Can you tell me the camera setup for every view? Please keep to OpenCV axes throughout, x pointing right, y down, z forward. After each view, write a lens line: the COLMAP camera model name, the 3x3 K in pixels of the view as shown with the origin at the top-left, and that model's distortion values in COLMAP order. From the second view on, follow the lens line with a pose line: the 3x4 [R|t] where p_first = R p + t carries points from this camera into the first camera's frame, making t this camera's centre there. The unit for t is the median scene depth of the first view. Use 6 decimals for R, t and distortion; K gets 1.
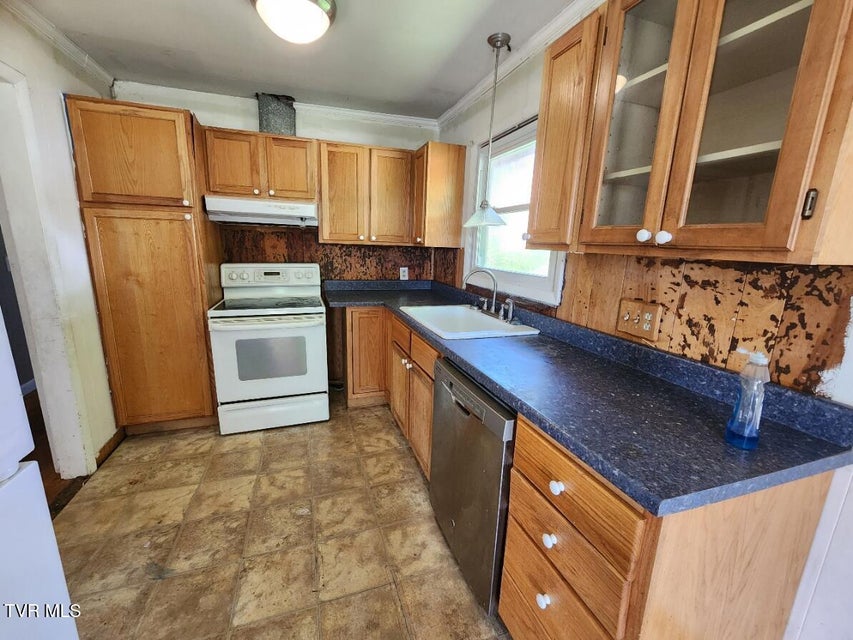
lens RADIAL K [[351.1, 0, 417.4], [0, 351.1, 321.1], [0, 0, 1]] dist [-0.000101, 0.001093]
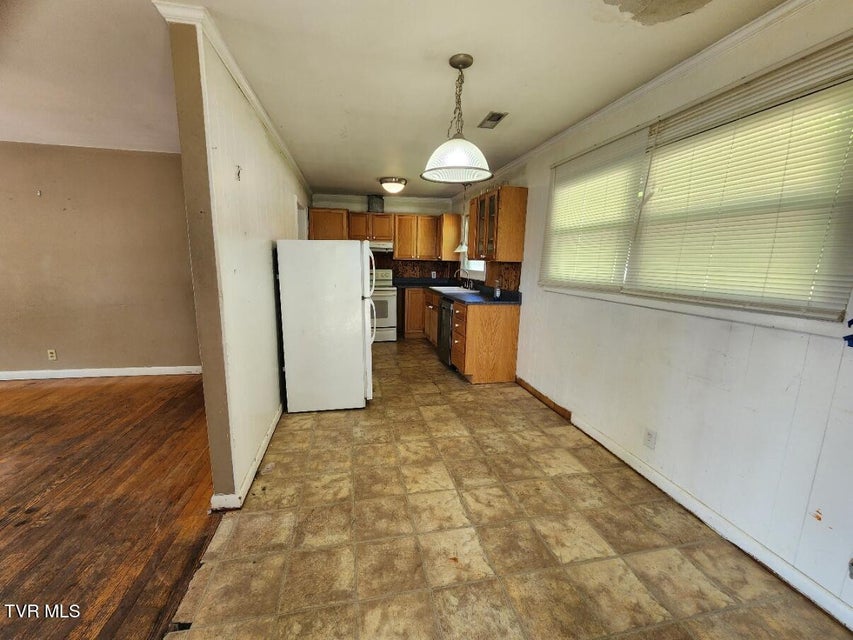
lens RADIAL K [[351.1, 0, 417.4], [0, 351.1, 321.1], [0, 0, 1]] dist [-0.000101, 0.001093]
pose [[0.991954, 0.009821, -0.126214, 0.153330], [-0.015865, 0.998770, -0.046969, 0.272475], [0.125598, 0.048593, 0.990890, -1.180578]]
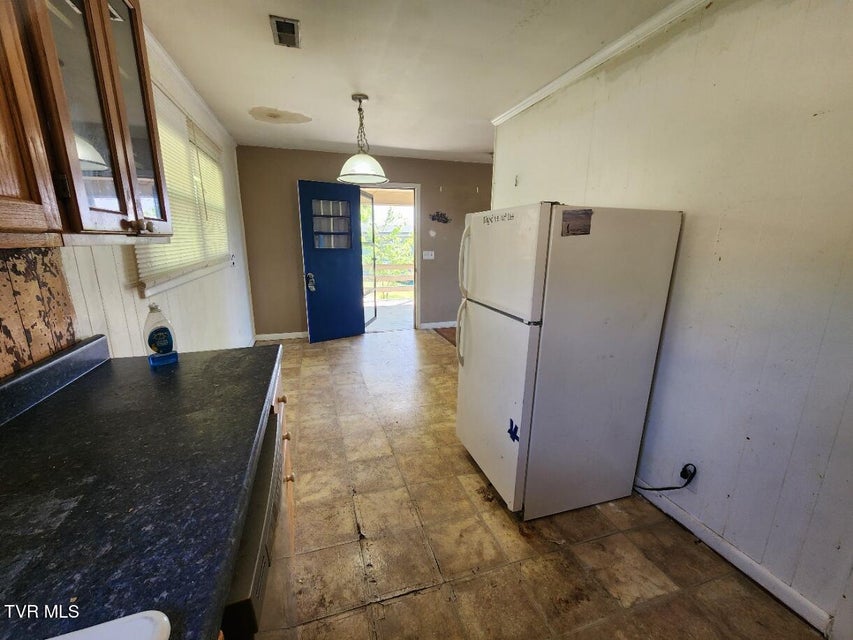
lens RADIAL K [[351.1, 0, 417.4], [0, 351.1, 321.1], [0, 0, 1]] dist [-0.000101, 0.001093]
pose [[-0.999149, -0.038856, 0.013858, -0.063908], [-0.028861, 0.898420, 0.438188, -0.174417], [-0.029477, 0.437415, -0.898776, 0.760204]]
